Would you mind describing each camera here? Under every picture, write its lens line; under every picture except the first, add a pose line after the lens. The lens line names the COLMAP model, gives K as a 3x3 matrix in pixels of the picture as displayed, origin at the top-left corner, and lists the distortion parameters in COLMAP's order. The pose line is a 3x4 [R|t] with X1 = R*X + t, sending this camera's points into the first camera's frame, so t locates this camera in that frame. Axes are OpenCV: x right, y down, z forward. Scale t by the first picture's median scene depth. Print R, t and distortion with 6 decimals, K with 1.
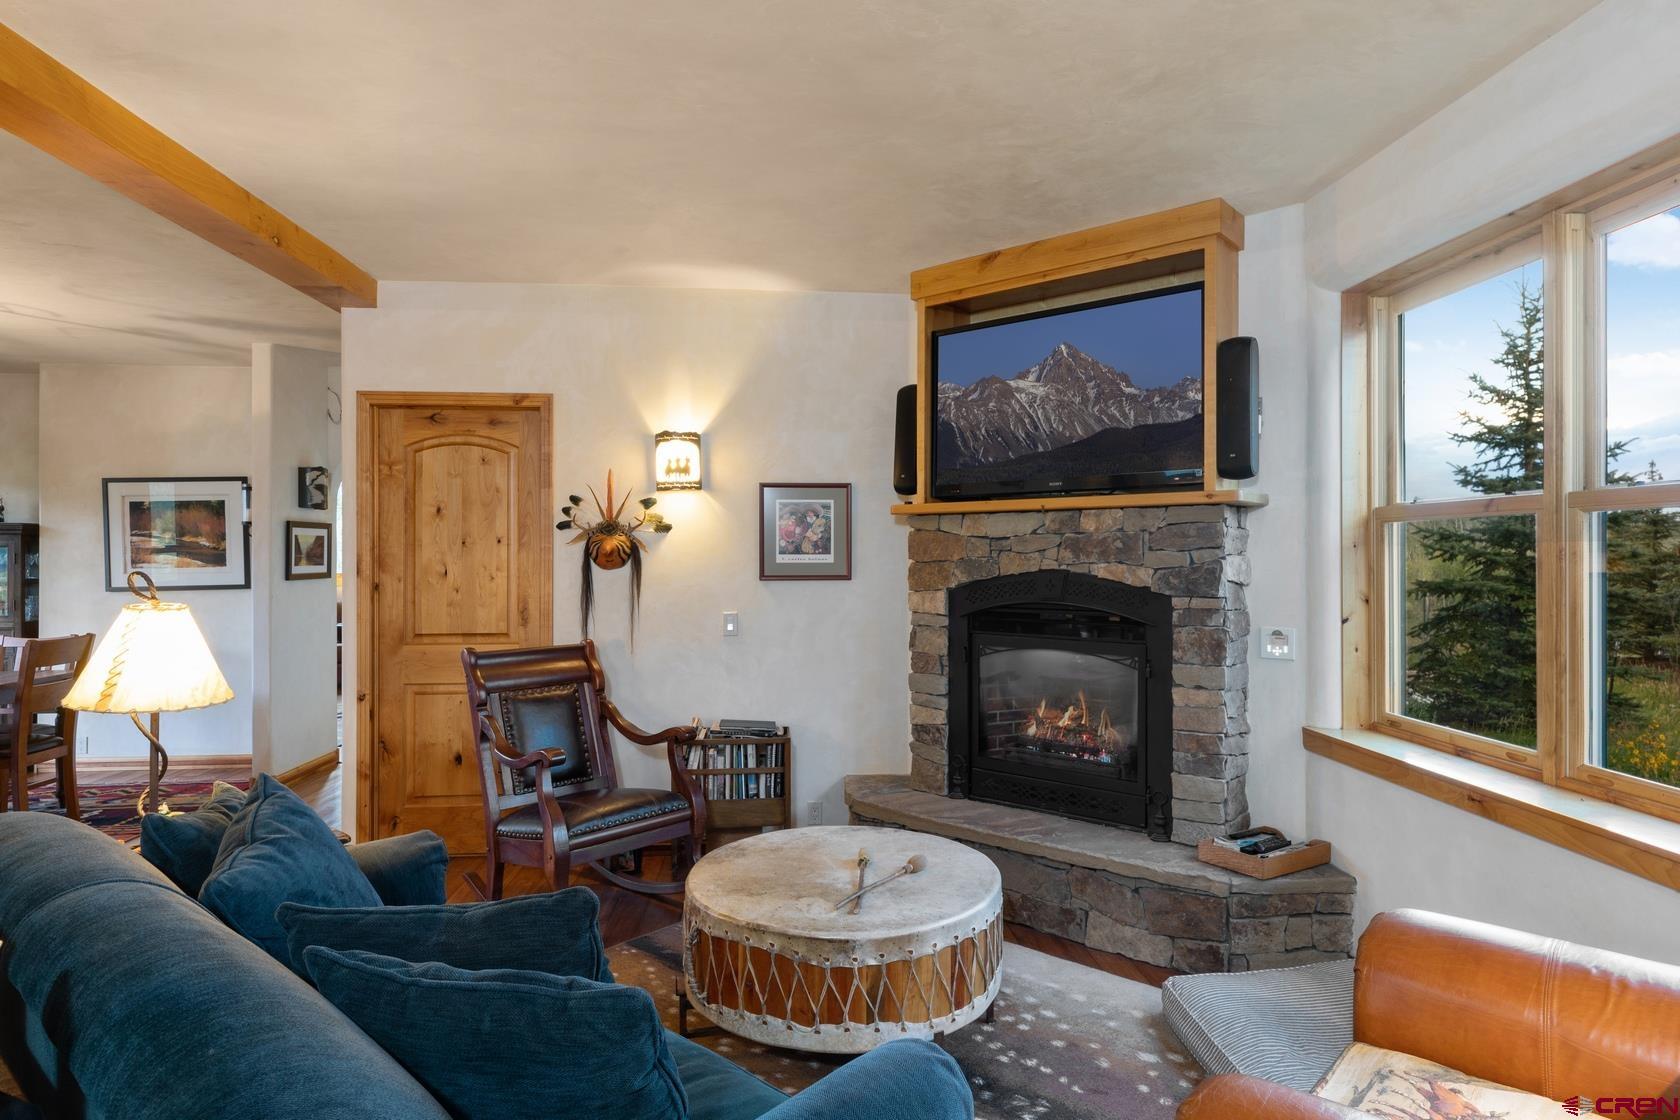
lens RADIAL K [[953.1, 0, 859.8], [0, 953.1, 548.0], [0, 0, 1]] dist [0.009900, -0.000458]
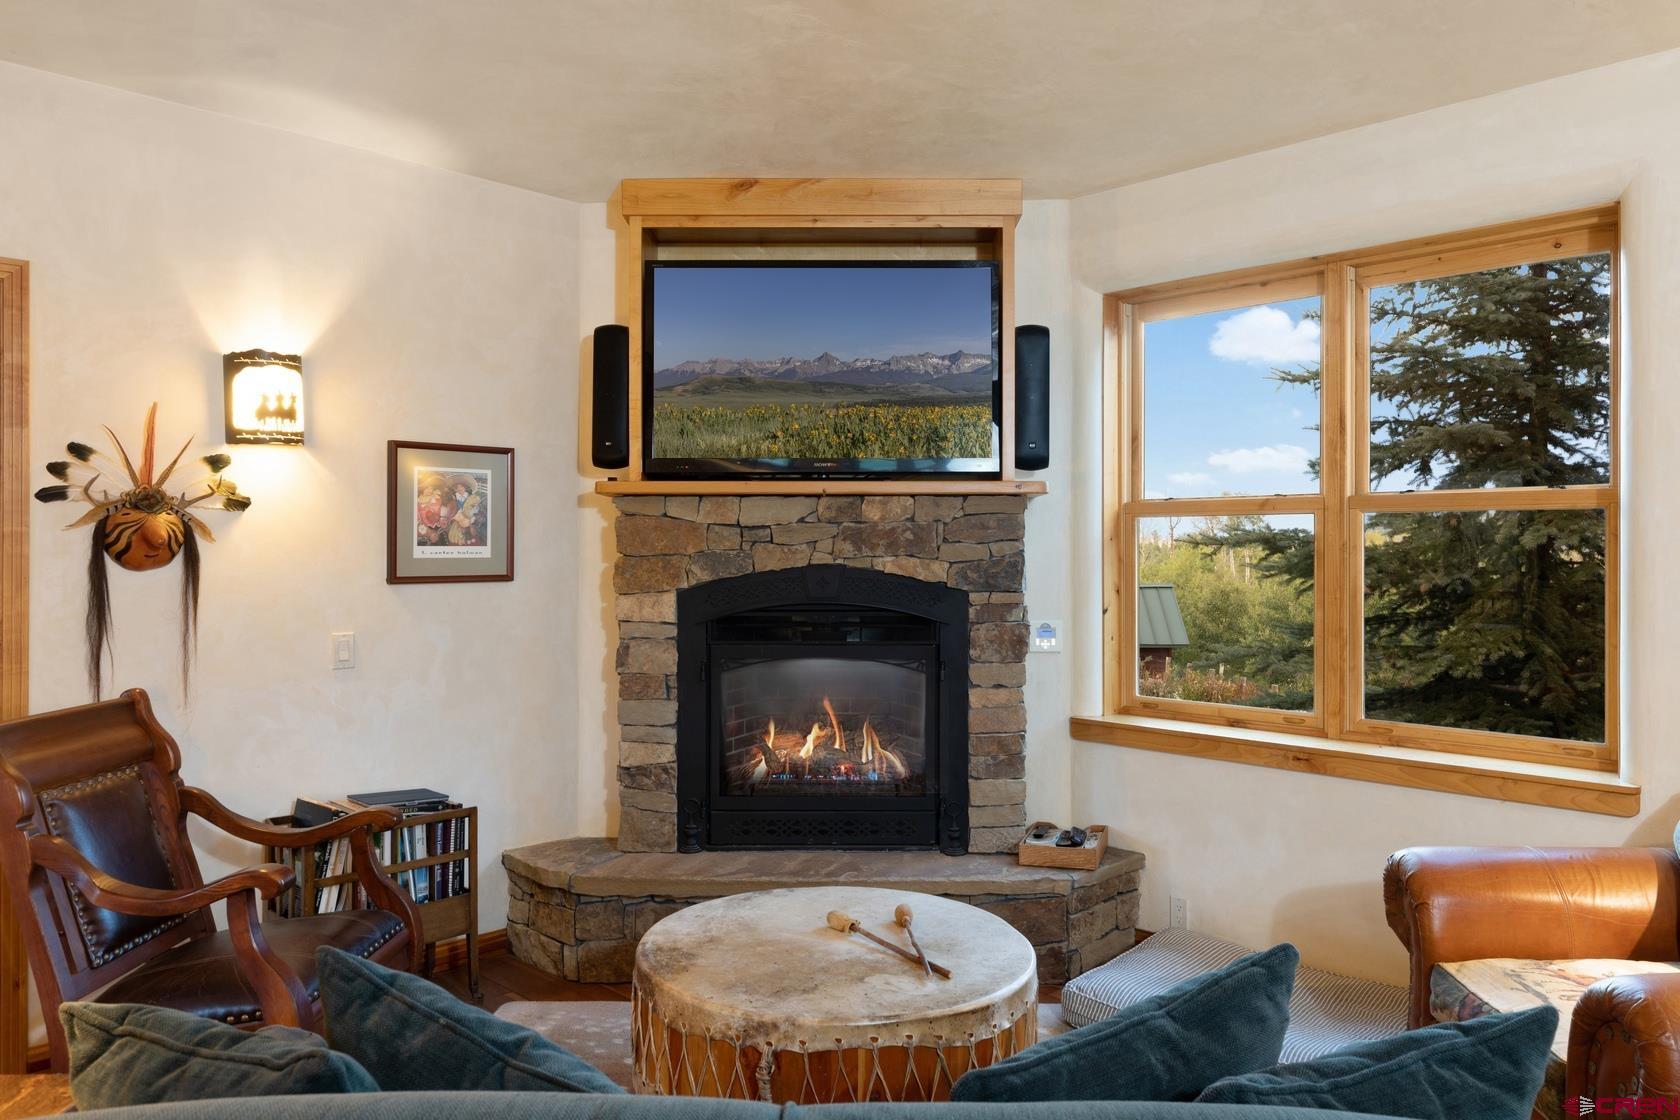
lens RADIAL K [[1183.9, 0, 841.4], [0, 1183.9, 540.7], [0, 0, 1]] dist [0.003588, 0.001344]
pose [[0.767422, 0.006080, 0.641113, -0.436624], [-0.005848, 0.999980, -0.002483, 0.003638], [-0.641115, -0.001844, 0.767442, 0.160283]]
